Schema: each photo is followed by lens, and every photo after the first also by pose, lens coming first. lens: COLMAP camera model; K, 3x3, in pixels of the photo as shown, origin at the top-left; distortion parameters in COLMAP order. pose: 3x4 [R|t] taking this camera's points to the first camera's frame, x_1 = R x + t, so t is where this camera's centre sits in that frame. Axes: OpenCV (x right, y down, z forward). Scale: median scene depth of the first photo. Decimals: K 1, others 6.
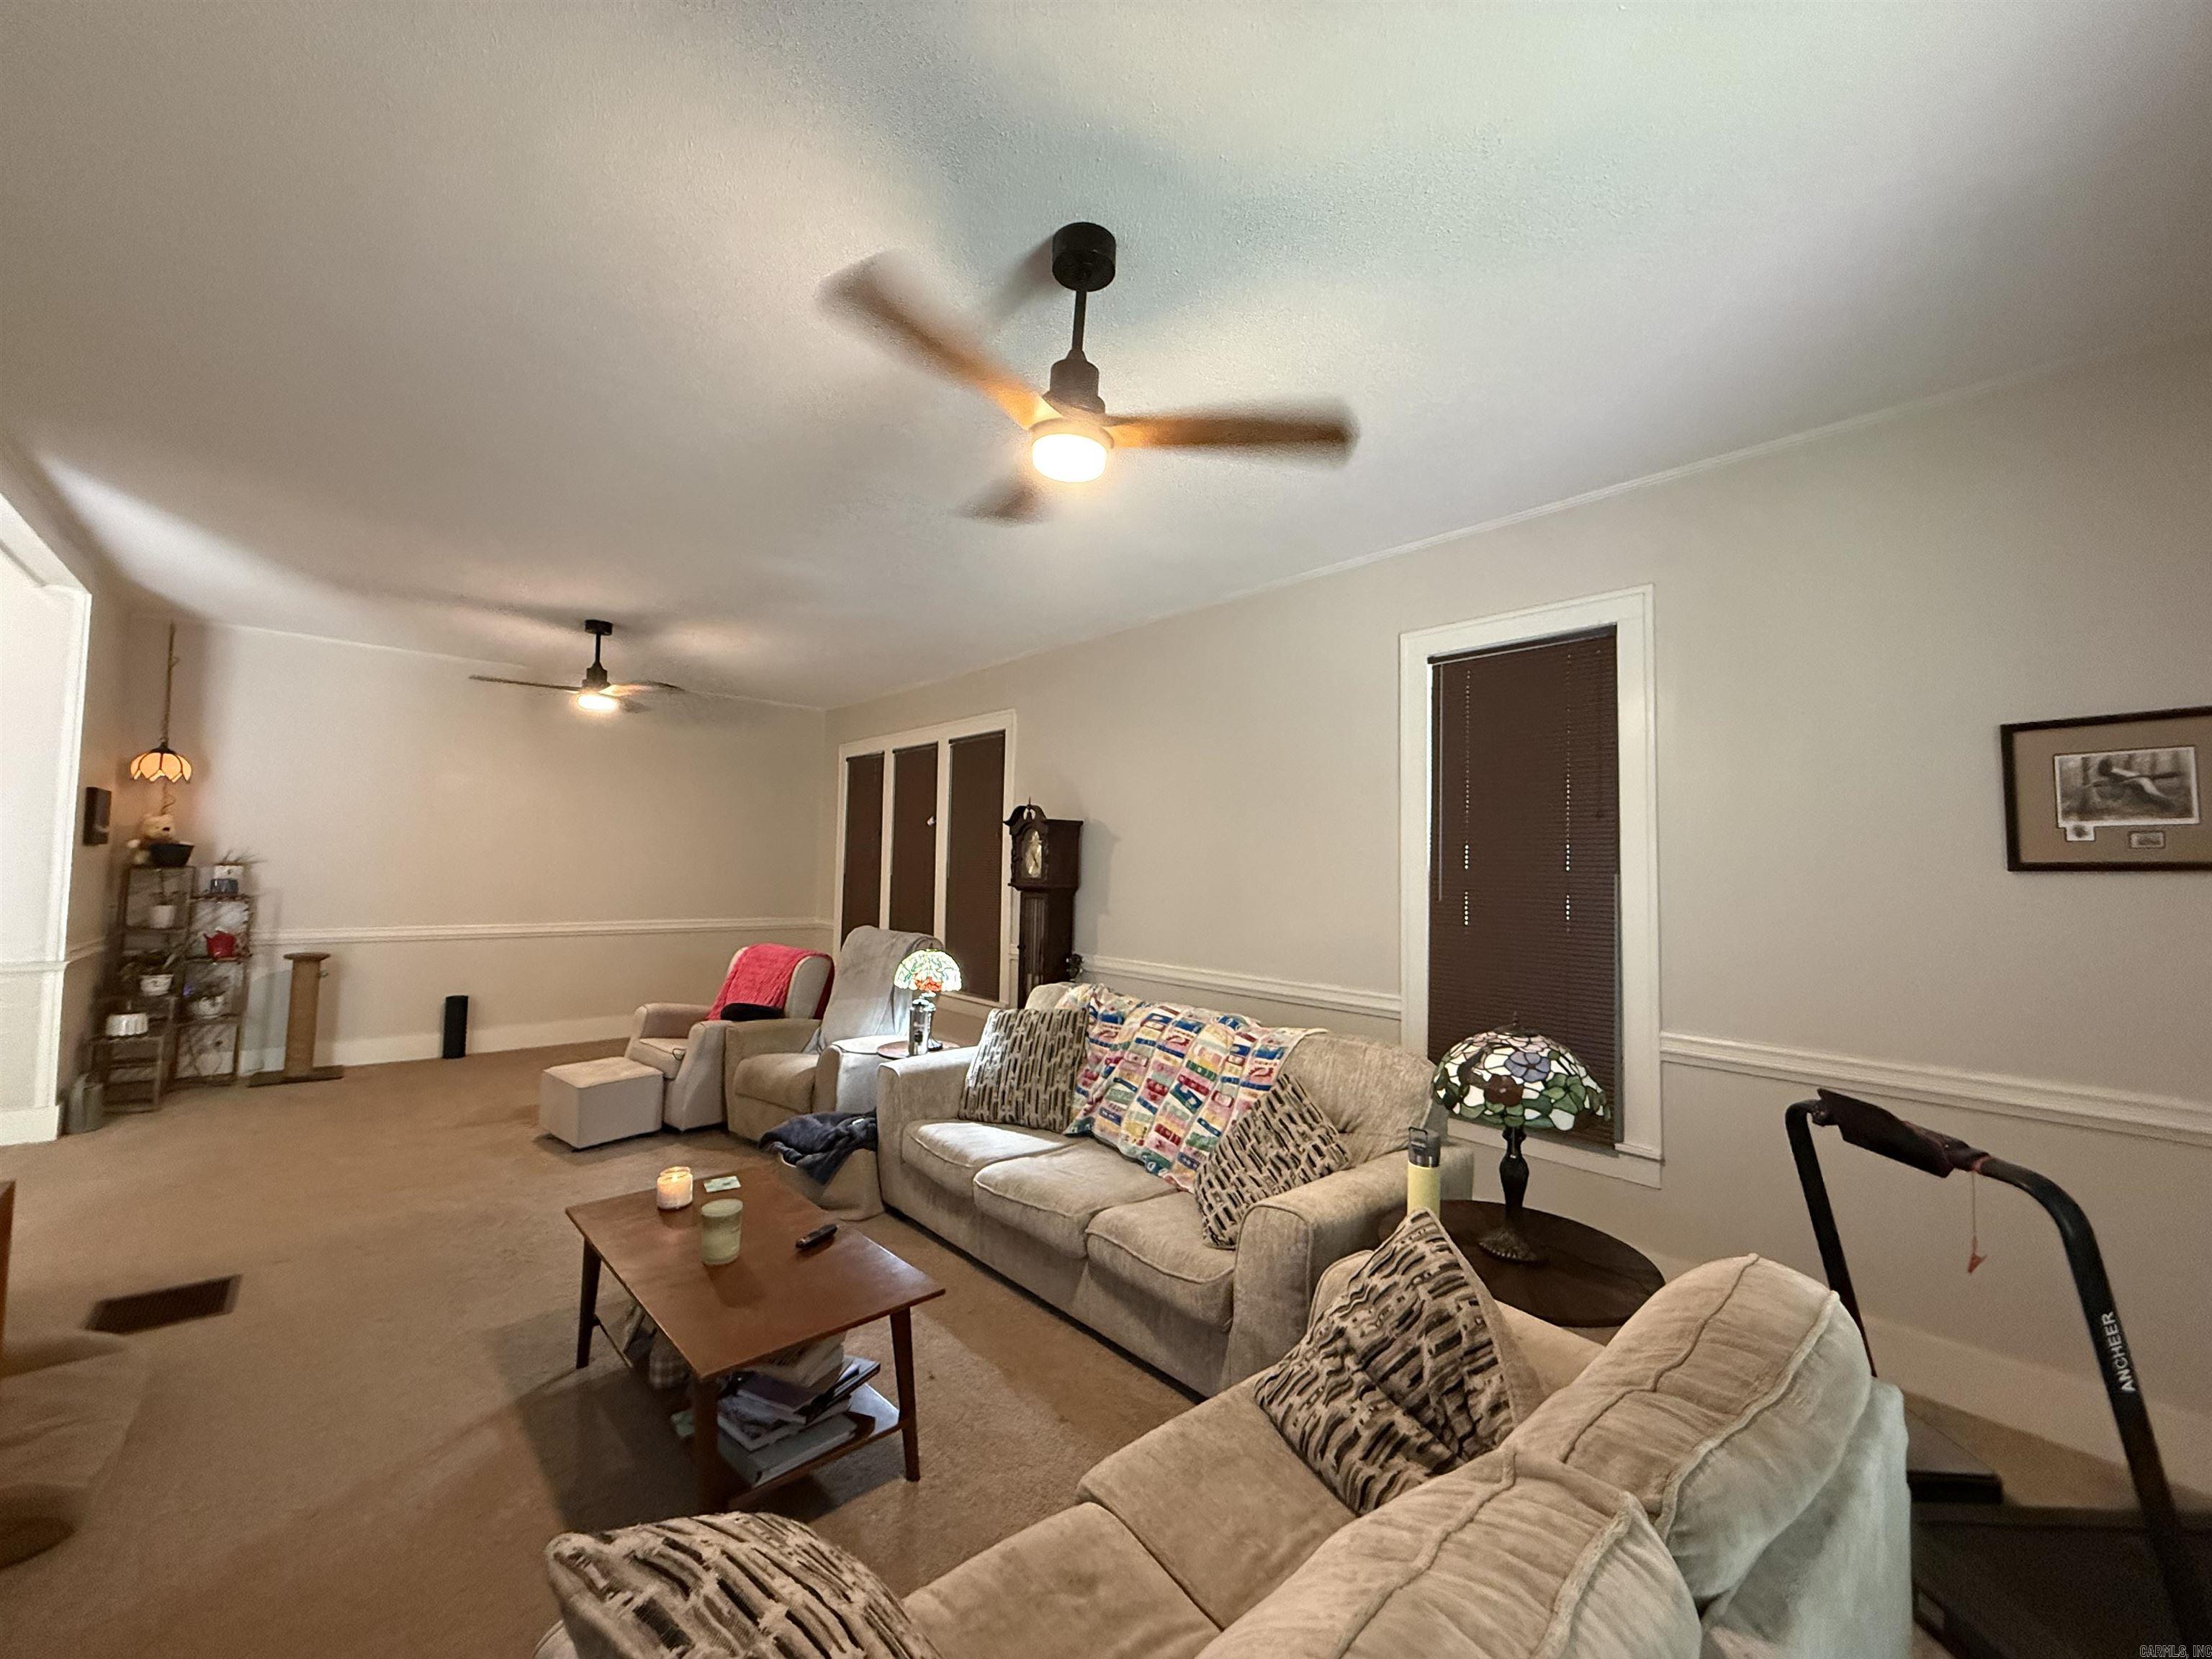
lens RADIAL K [[879.7, 0, 1106.0], [0, 879.7, 829.5], [0, 0, 1]] dist [-0.000050, -0.000004]
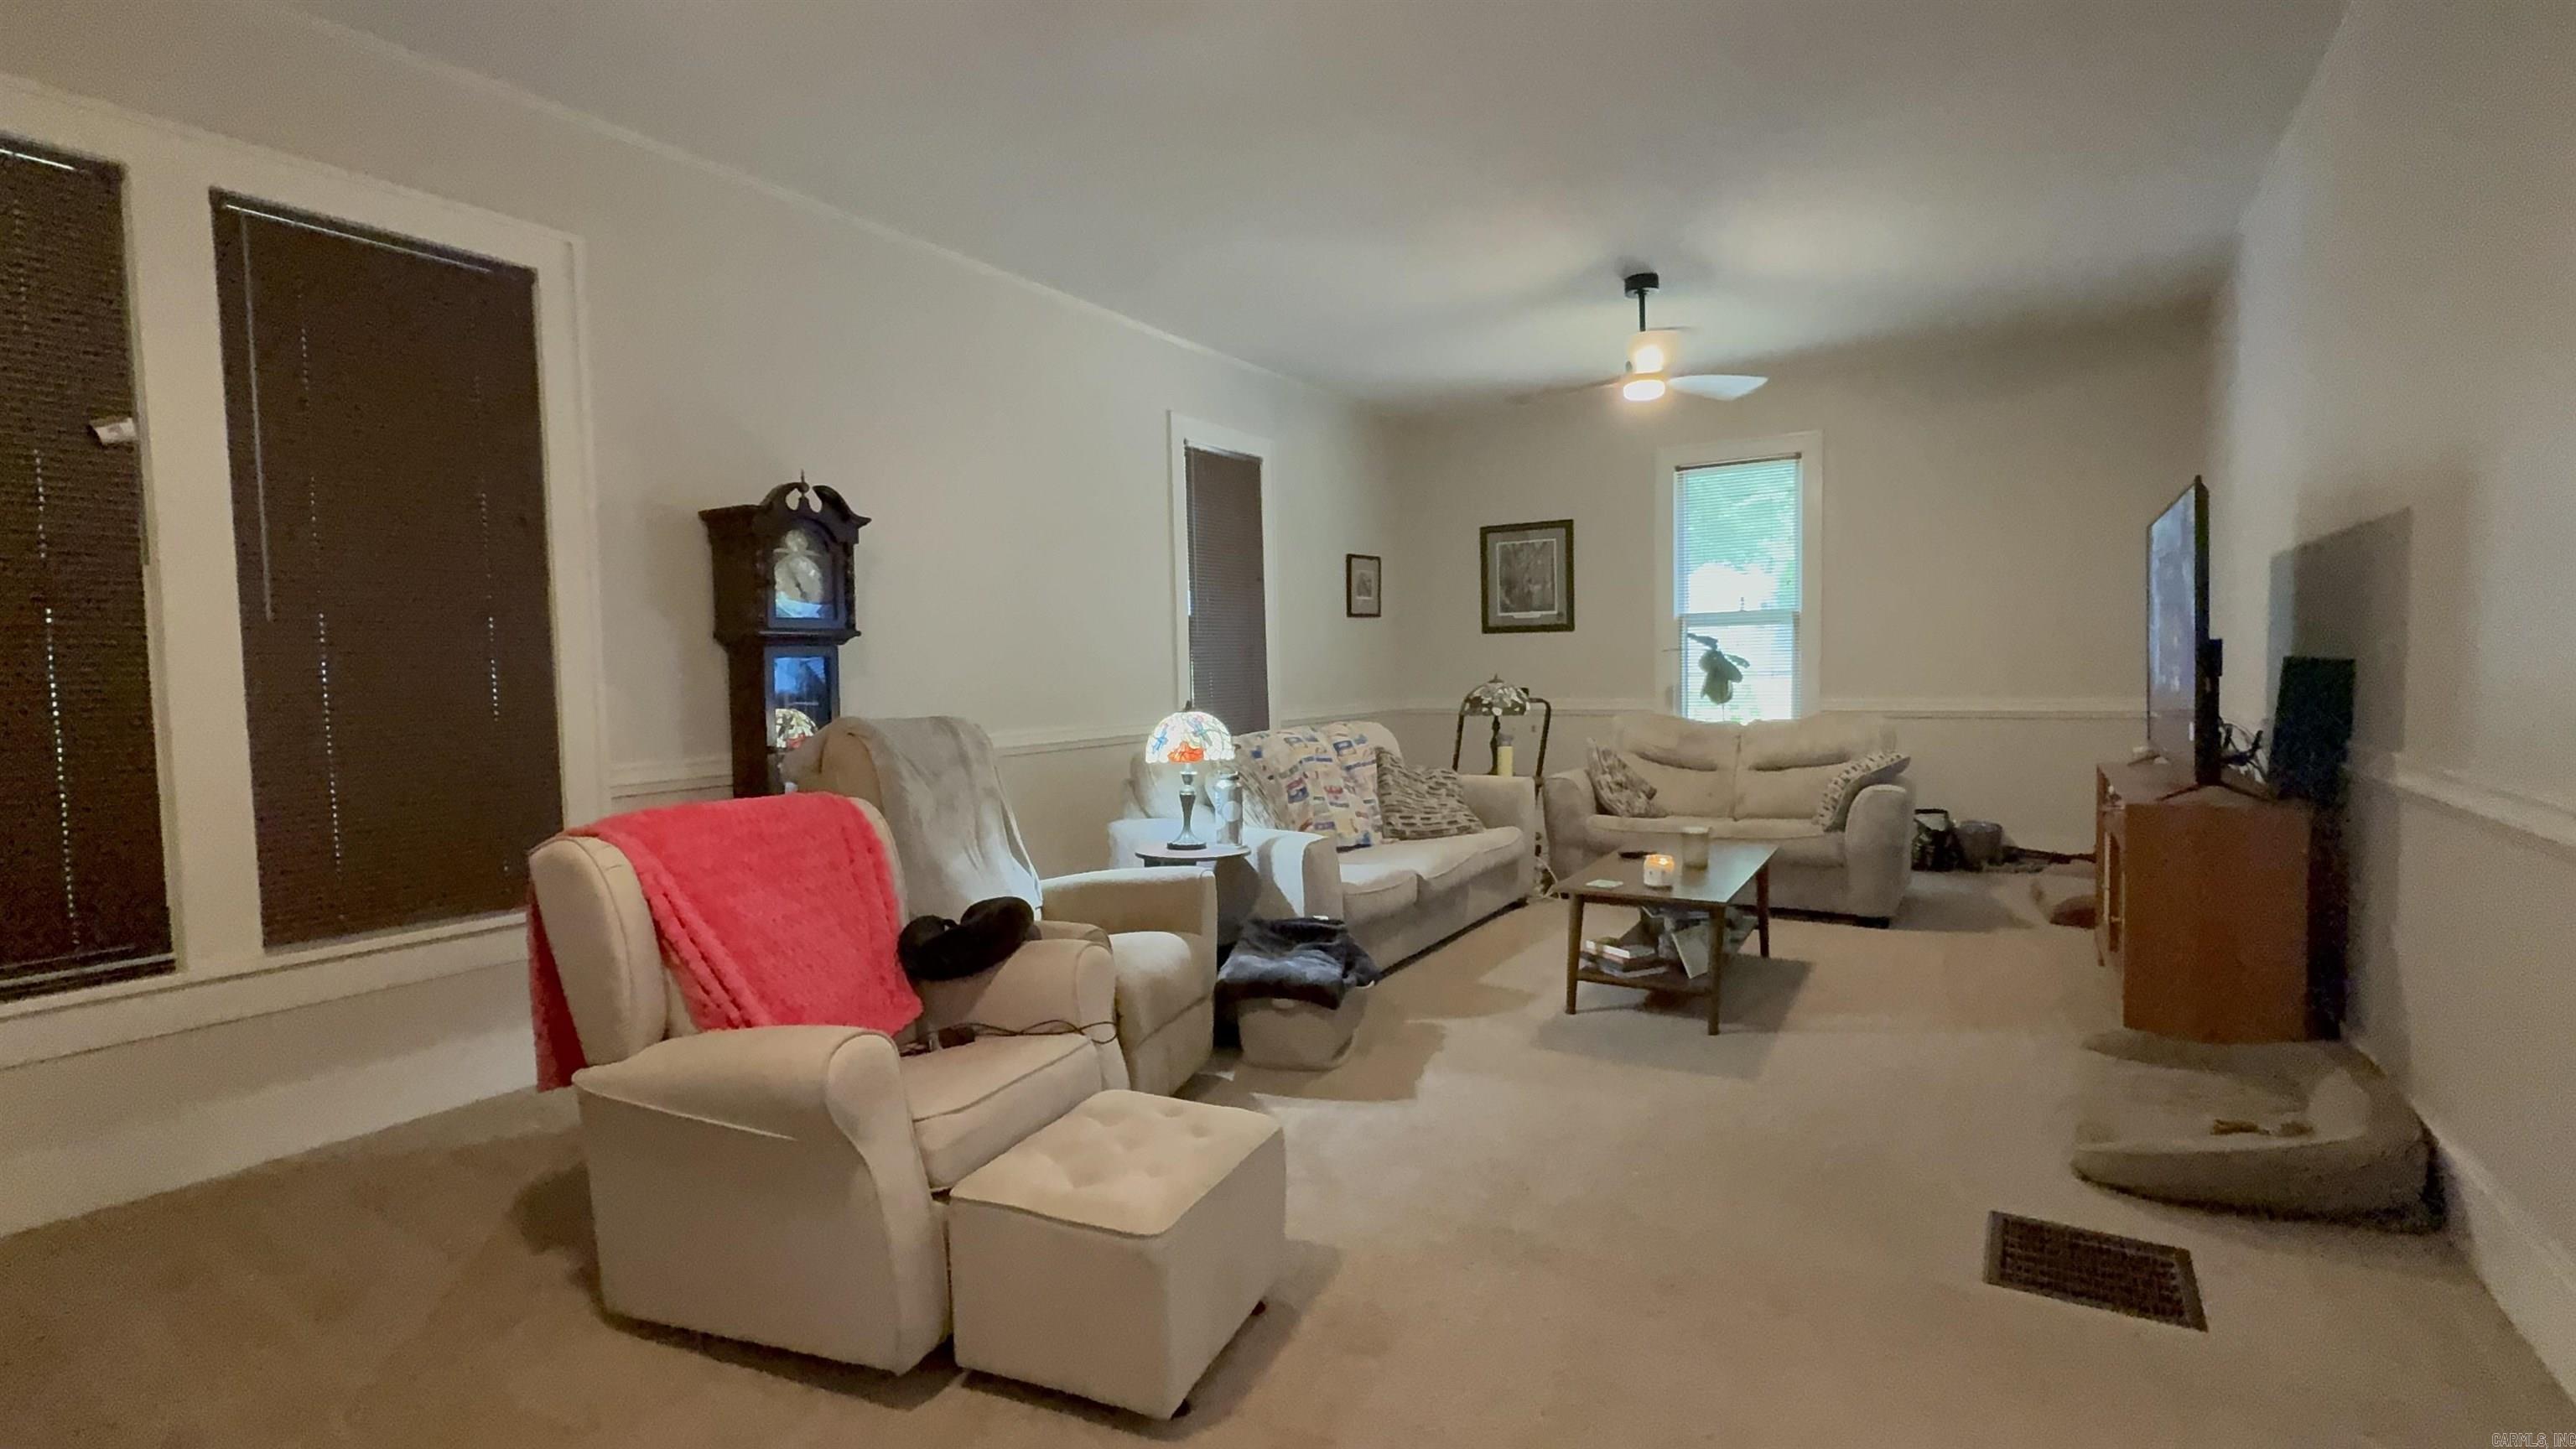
lens RADIAL K [[1182.6, 0, 1288.0], [0, 1182.6, 724.5], [0, 0, 1]] dist [-0.000908, -0.000163]
pose [[-0.287781, -0.061025, 0.955750, -1.094693], [-0.025001, 0.998106, 0.056202, 0.089250], [-0.957370, -0.007721, -0.288761, 1.153571]]
